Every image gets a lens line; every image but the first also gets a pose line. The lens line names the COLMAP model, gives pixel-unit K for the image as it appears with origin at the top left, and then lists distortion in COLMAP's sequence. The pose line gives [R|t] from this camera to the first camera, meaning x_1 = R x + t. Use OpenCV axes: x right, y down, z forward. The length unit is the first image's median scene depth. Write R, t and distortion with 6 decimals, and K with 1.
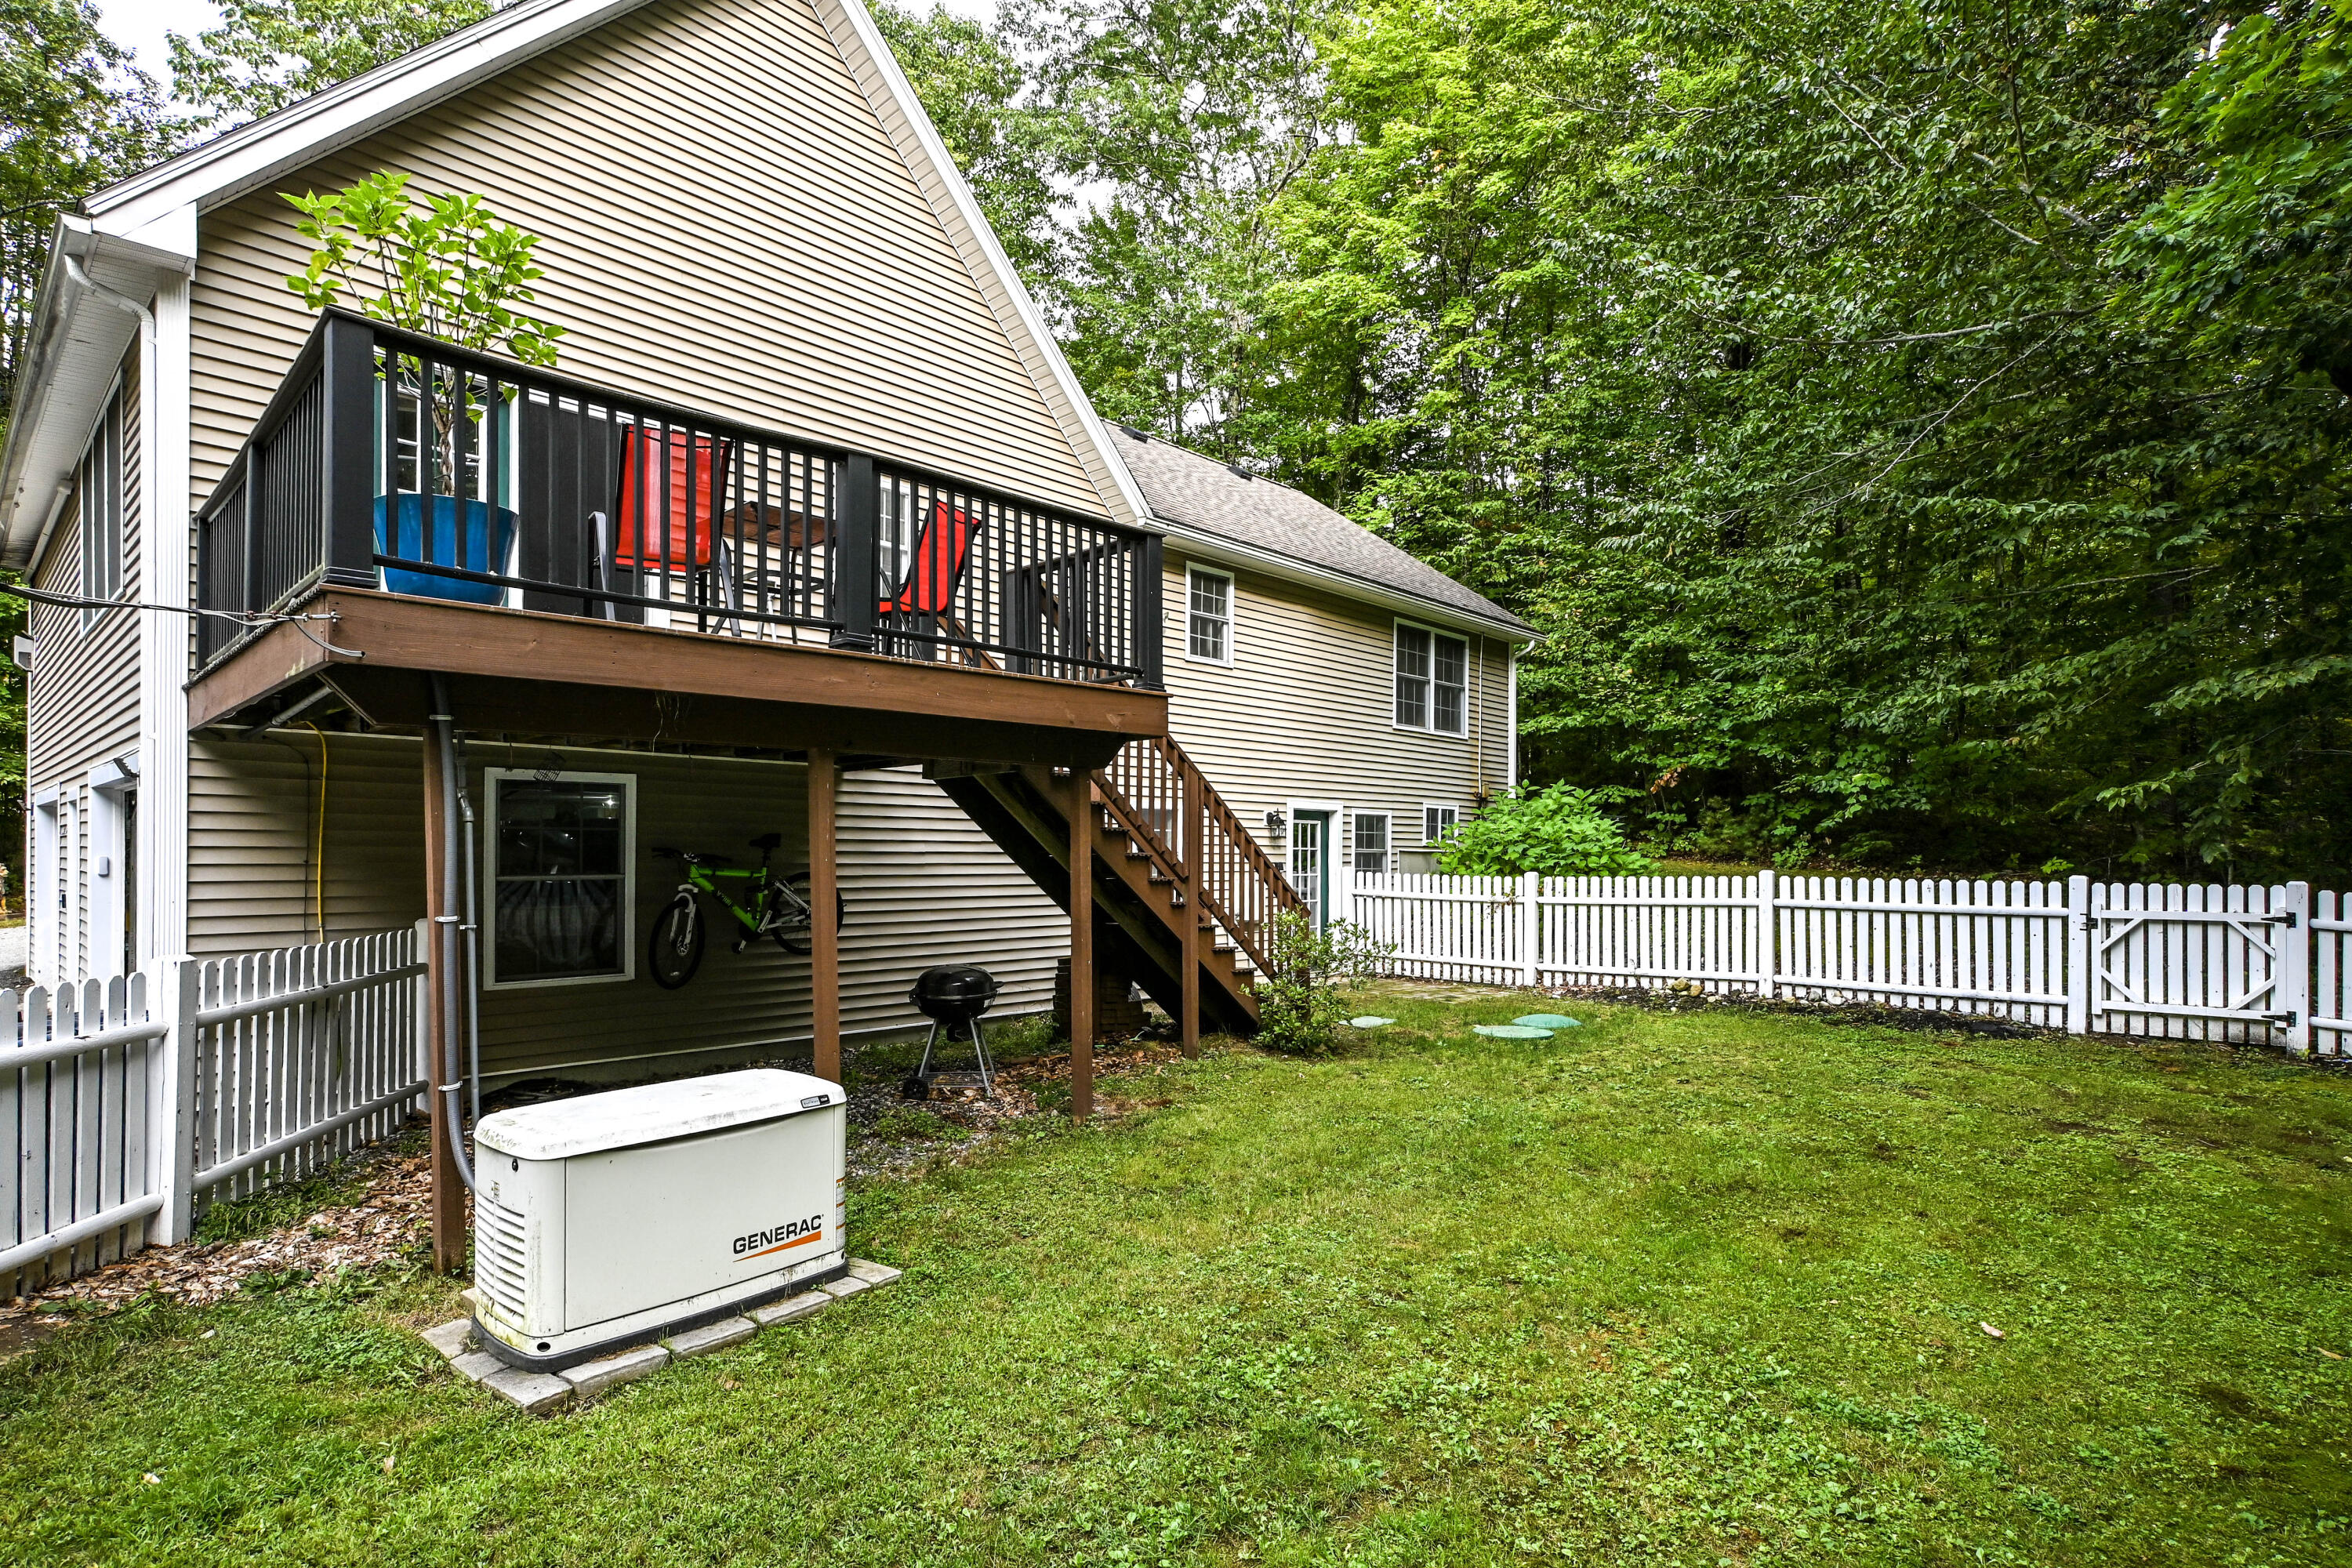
lens RADIAL K [[1193.8, 0, 1172.6], [0, 1193.8, 799.3], [0, 0, 1]] dist [-0.001764, 0.000754]
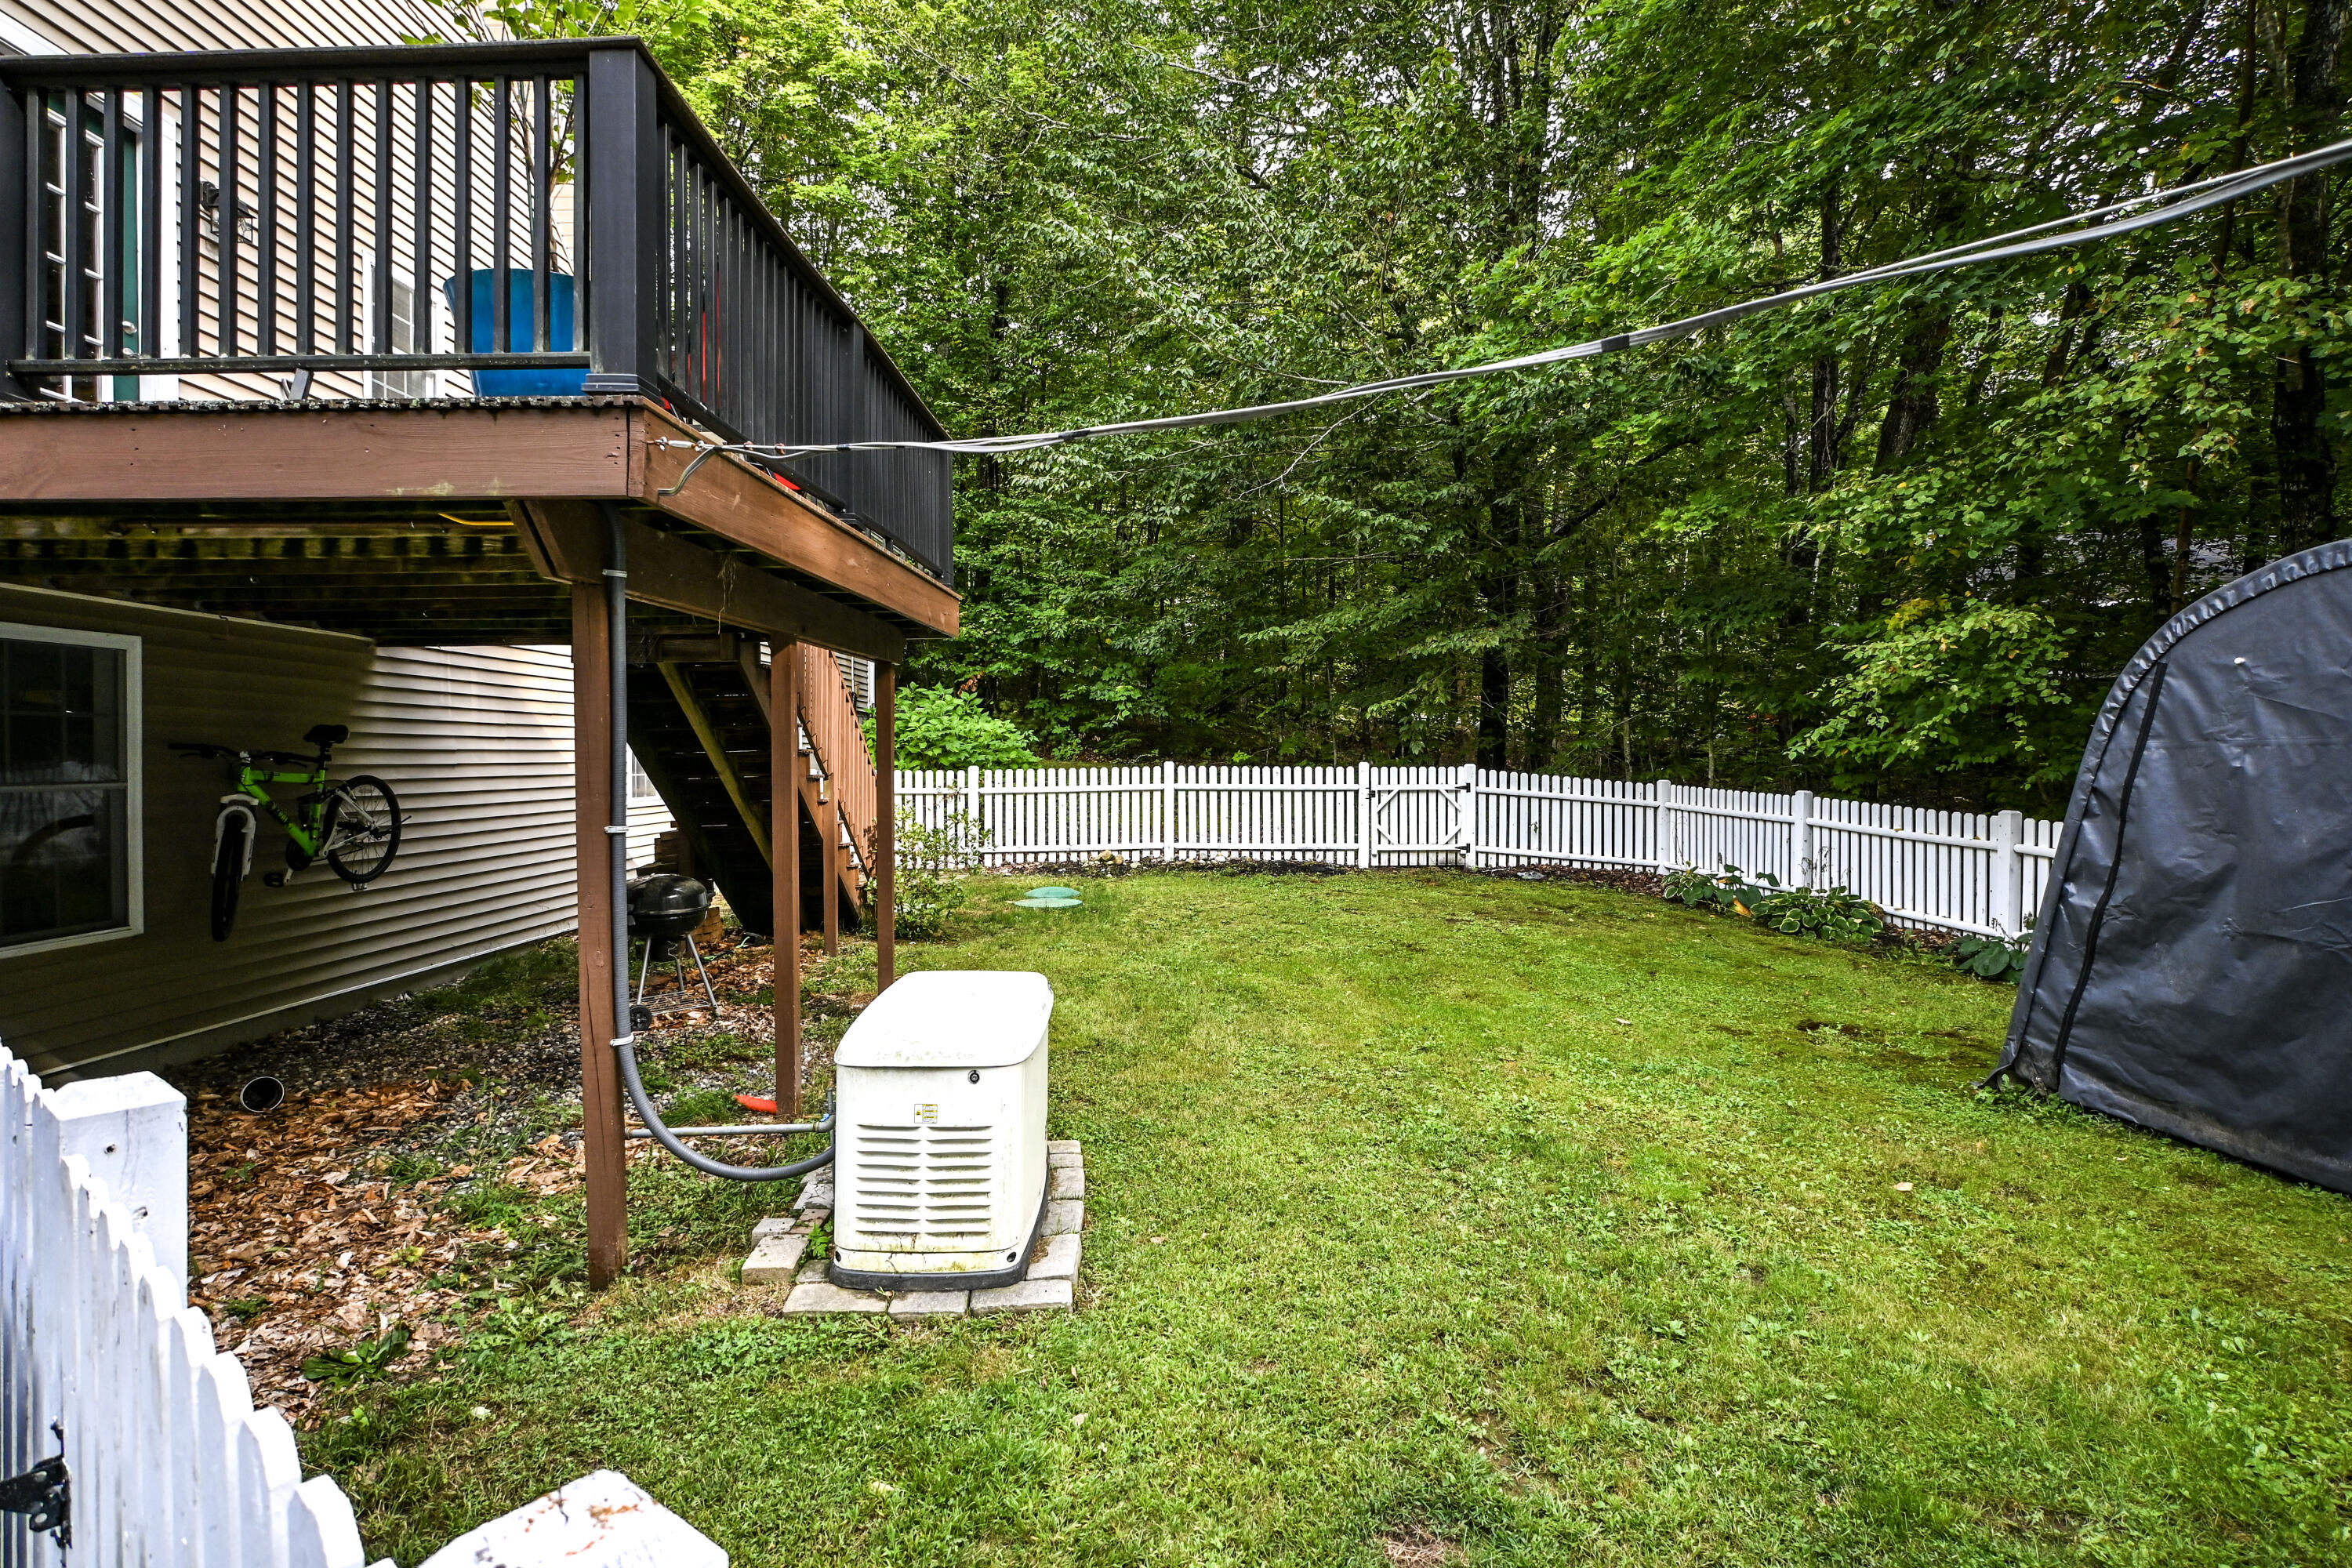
lens RADIAL K [[1163.9, 0, 1187.9], [0, 1163.9, 753.1], [0, 0, 1]] dist [-0.003891, 0.002688]
pose [[0.736642, -0.005758, 0.676258, -0.368083], [-0.025908, 0.998989, 0.036727, 0.004621], [-0.675786, -0.044575, 0.735749, 0.079572]]
